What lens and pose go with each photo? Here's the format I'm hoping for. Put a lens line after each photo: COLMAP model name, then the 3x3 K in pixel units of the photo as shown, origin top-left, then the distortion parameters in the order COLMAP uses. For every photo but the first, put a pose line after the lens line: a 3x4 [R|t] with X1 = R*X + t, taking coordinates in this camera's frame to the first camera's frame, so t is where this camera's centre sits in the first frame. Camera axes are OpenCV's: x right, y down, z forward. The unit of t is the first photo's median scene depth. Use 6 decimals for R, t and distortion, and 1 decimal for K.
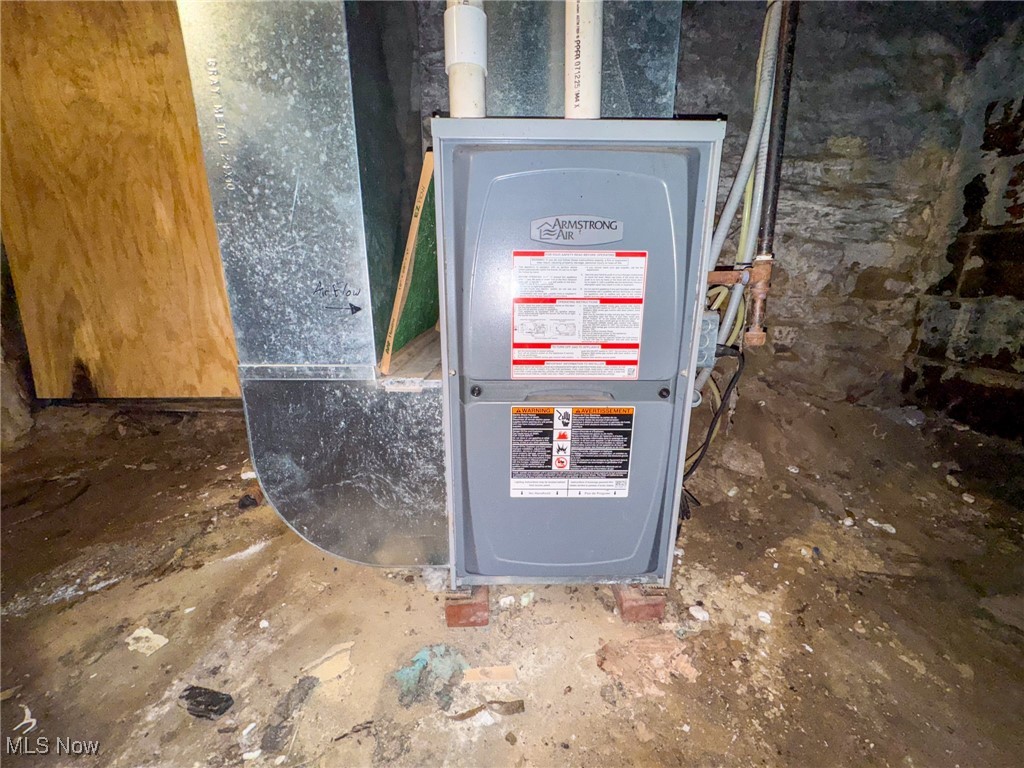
lens RADIAL K [[407.8, 0, 512.9], [0, 407.8, 383.3], [0, 0, 1]] dist [-0.000671, -0.000048]
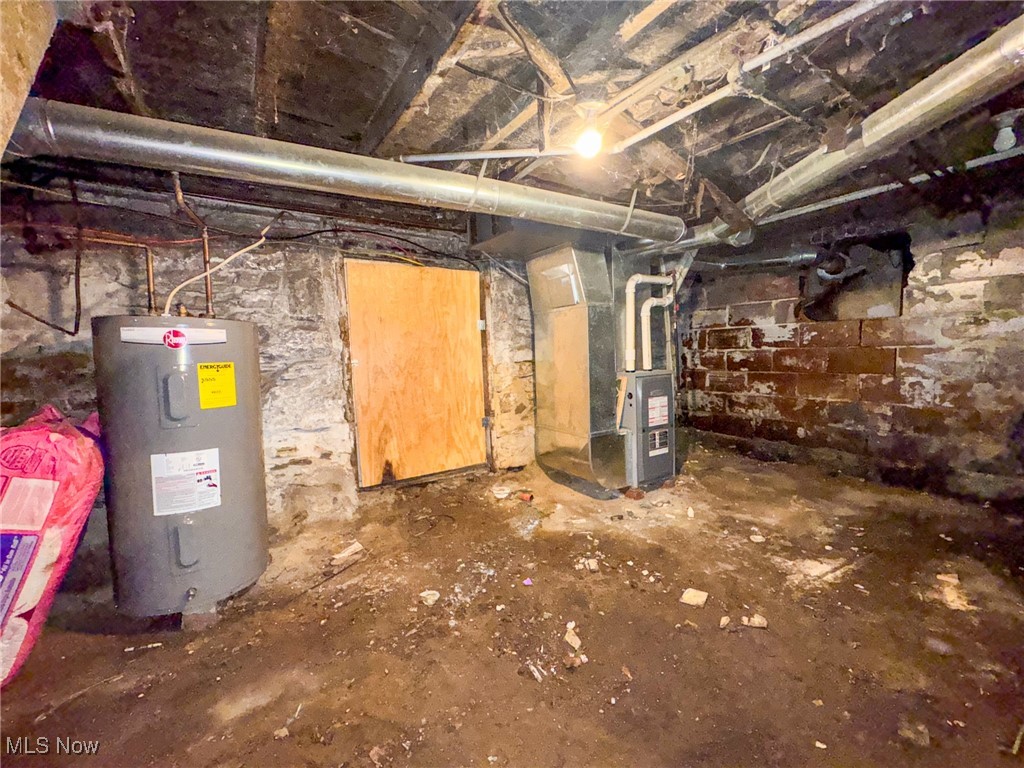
lens RADIAL K [[407.8, 0, 513.1], [0, 407.8, 384.6], [0, 0, 1]] dist [-0.000671, -0.000048]
pose [[0.846924, -0.075093, 0.526384, -1.744870], [0.171598, 0.975607, -0.136914, -0.050259], [-0.503263, 0.206282, 0.839151, -0.999569]]
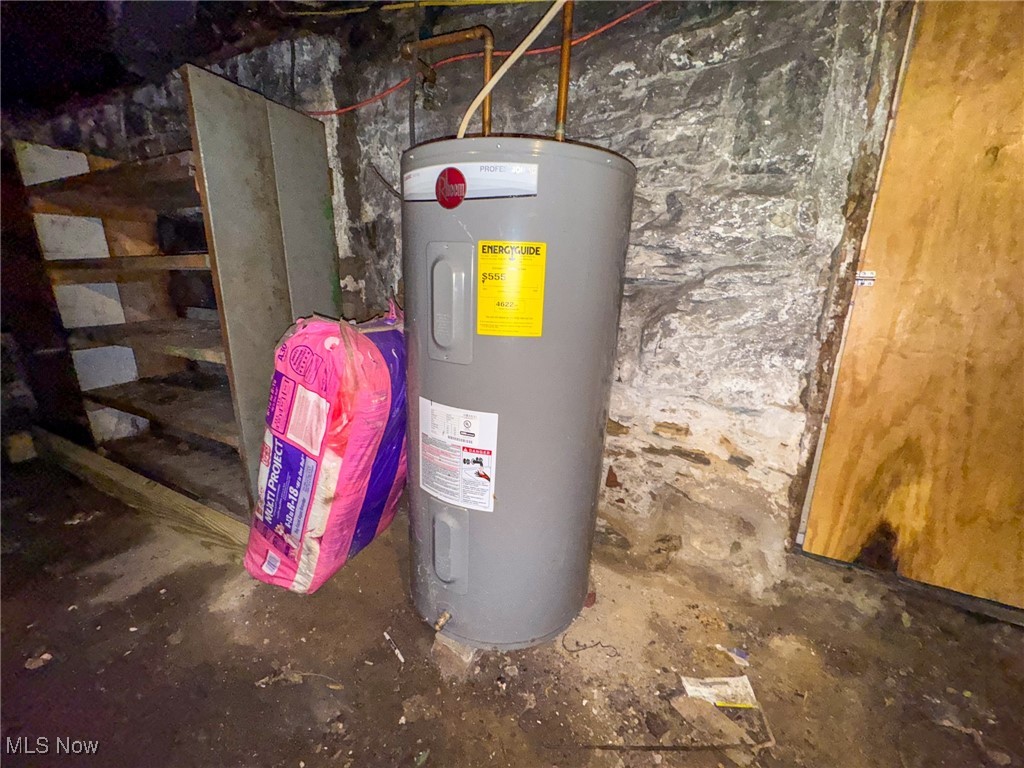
lens RADIAL K [[407.8, 0, 509.2], [0, 407.8, 382.8], [0, 0, 1]] dist [-0.000671, -0.000048]
pose [[0.868703, 0.140391, -0.475021, -1.549592], [-0.154191, 0.987990, 0.010017, -0.246316], [0.470722, 0.064542, 0.879917, -0.017229]]
